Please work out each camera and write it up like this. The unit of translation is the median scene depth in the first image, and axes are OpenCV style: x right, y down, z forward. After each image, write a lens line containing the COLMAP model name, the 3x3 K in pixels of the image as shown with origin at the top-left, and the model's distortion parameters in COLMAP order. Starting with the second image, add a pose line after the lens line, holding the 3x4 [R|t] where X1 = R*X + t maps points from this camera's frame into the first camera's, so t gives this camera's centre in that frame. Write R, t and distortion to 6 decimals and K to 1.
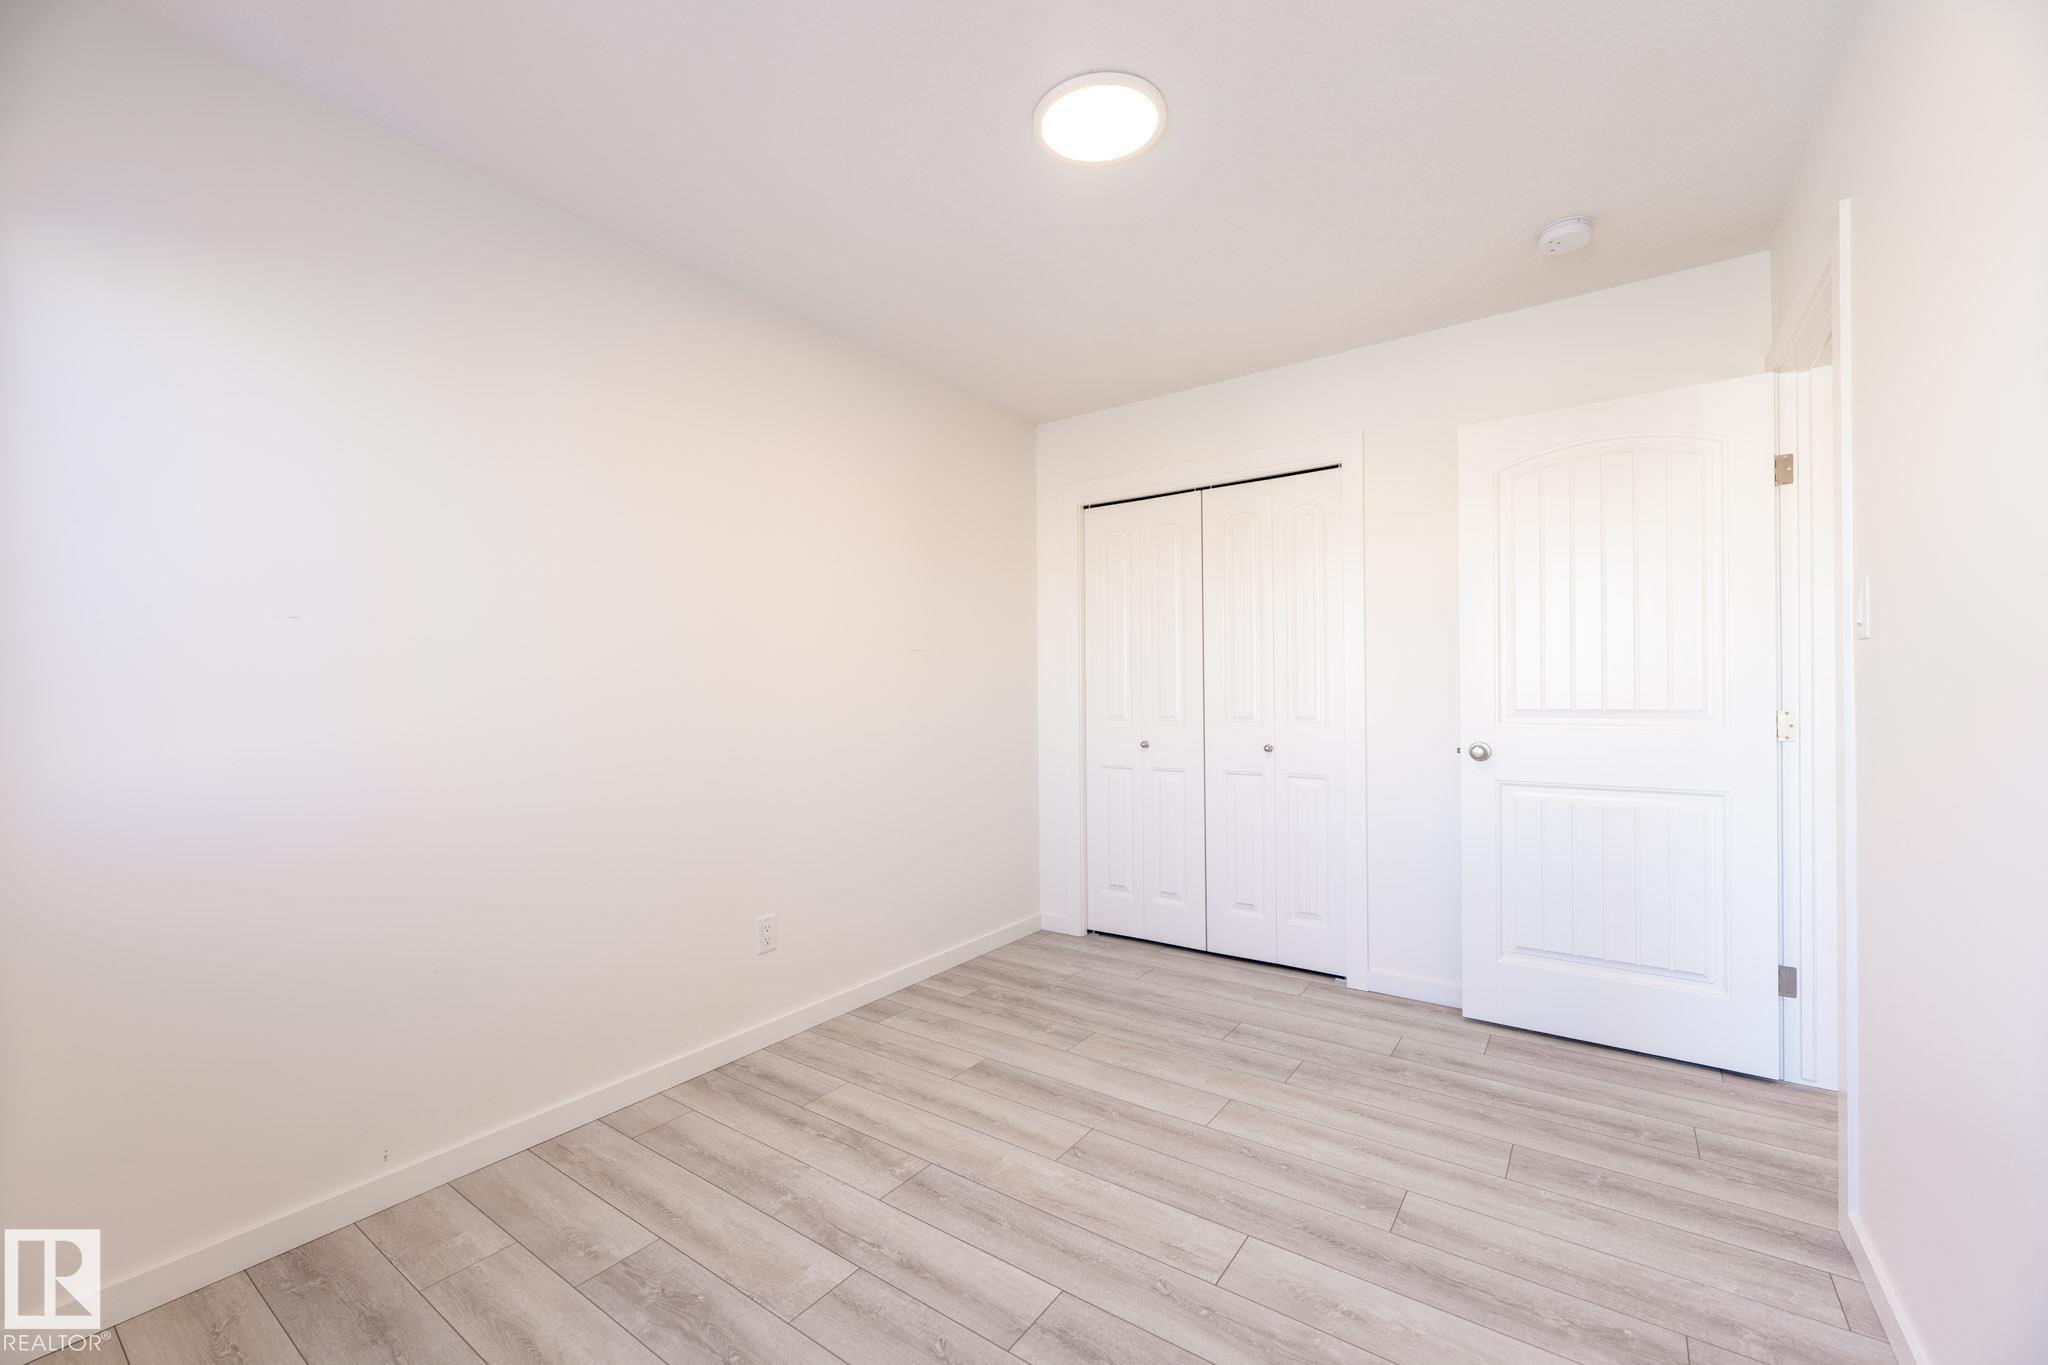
lens RADIAL K [[828.4, 0, 1028.7], [0, 828.4, 693.4], [0, 0, 1]] dist [-0.000890, -0.000611]
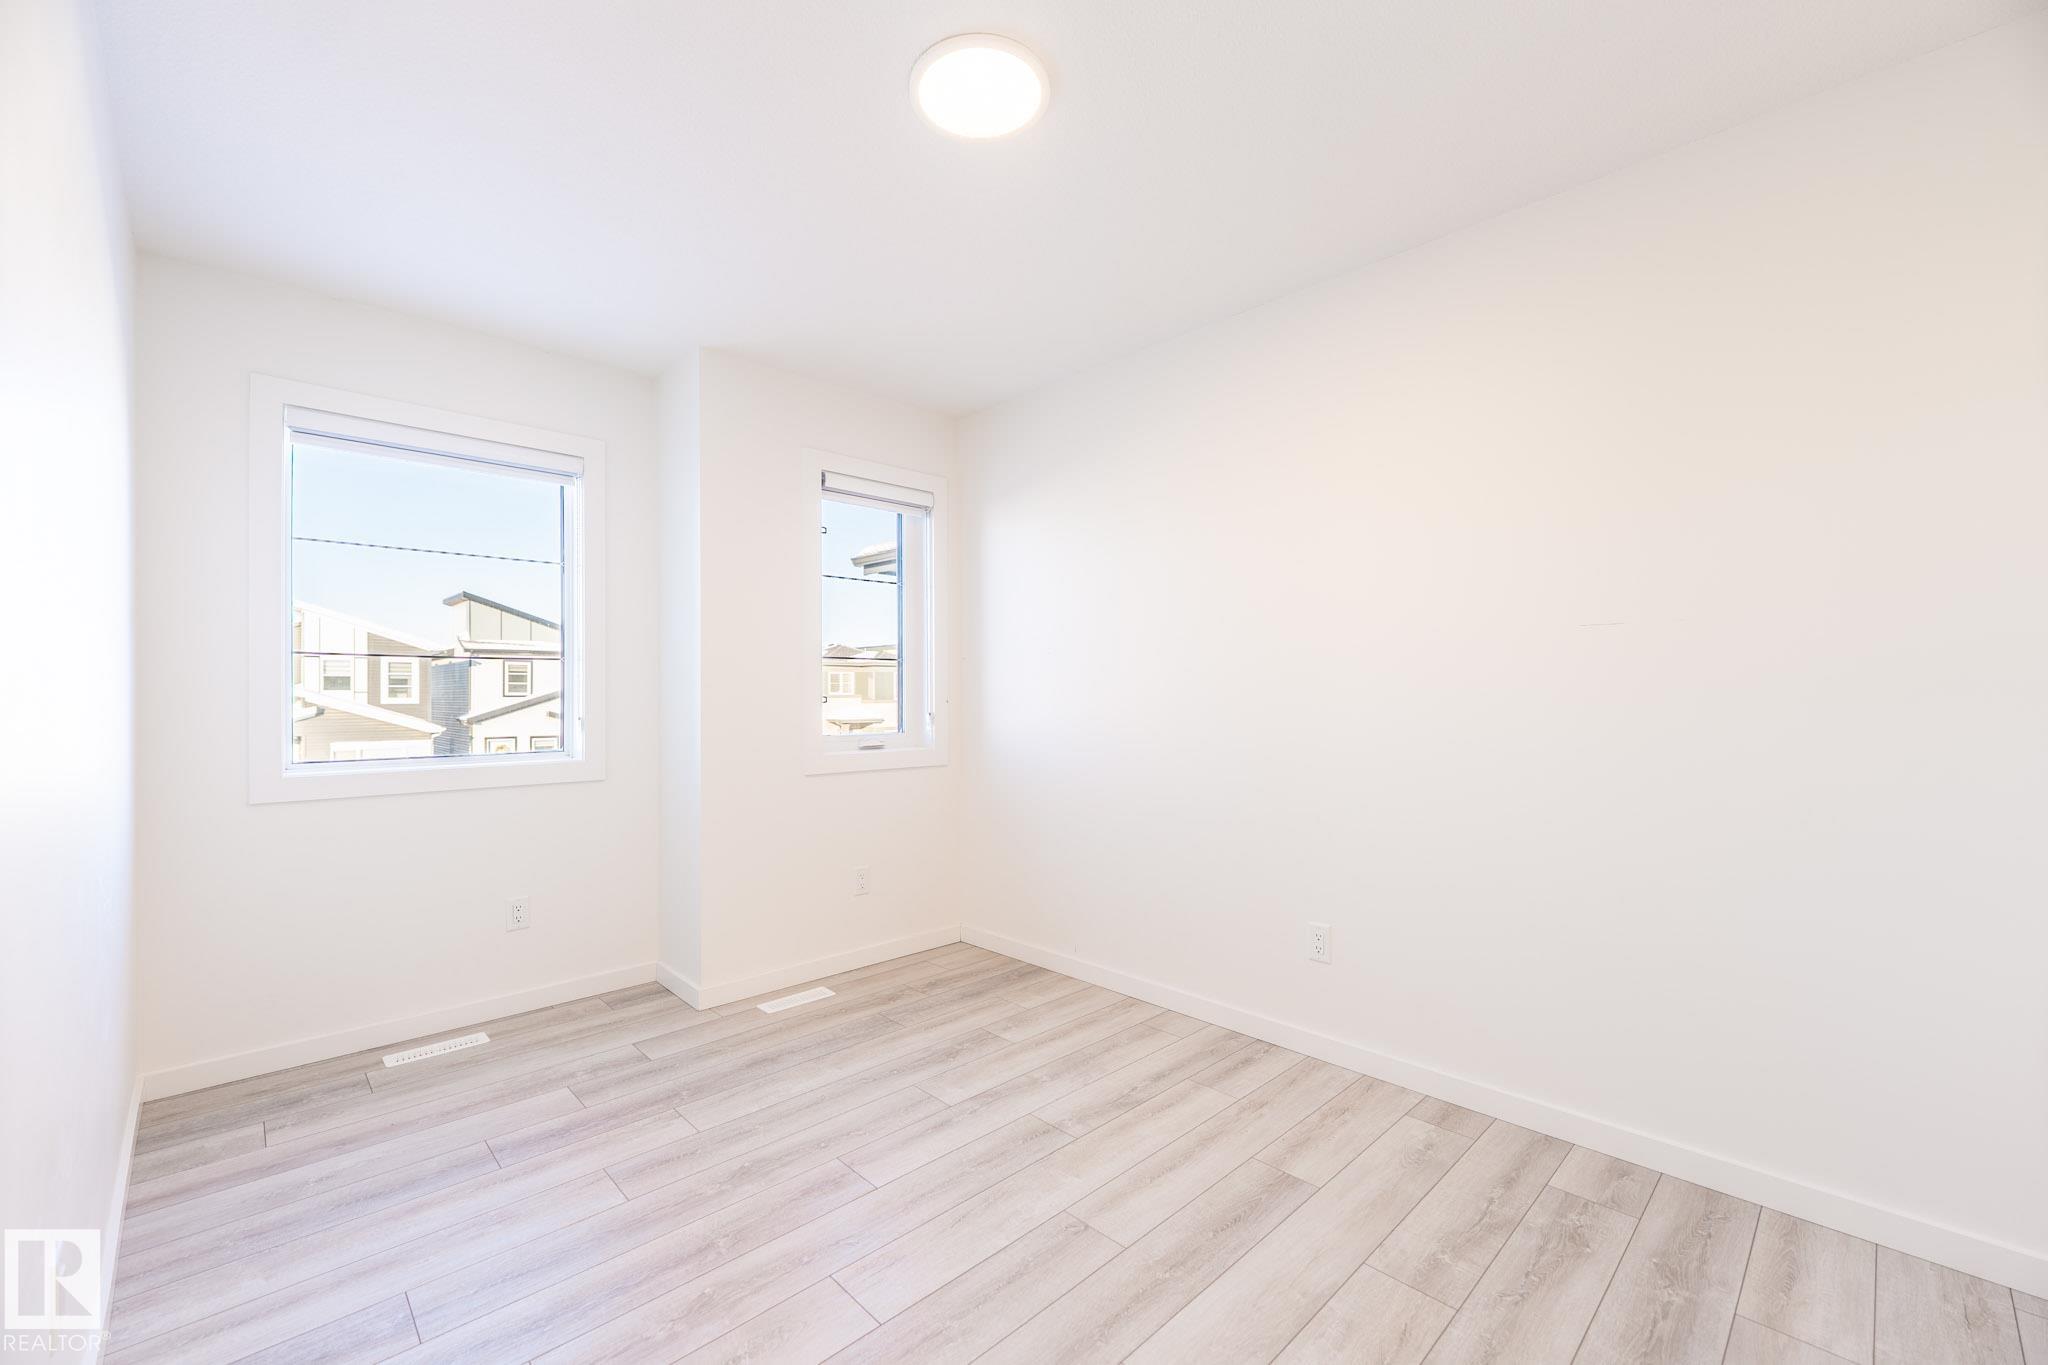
lens RADIAL K [[828.4, 0, 1024.6], [0, 828.4, 694.0], [0, 0, 1]] dist [-0.000890, -0.000611]
pose [[-0.189138, 0.010801, -0.981891, 0.858914], [0.004694, 0.999938, 0.010096, -0.017770], [0.981939, -0.002699, -0.189177, 1.036412]]
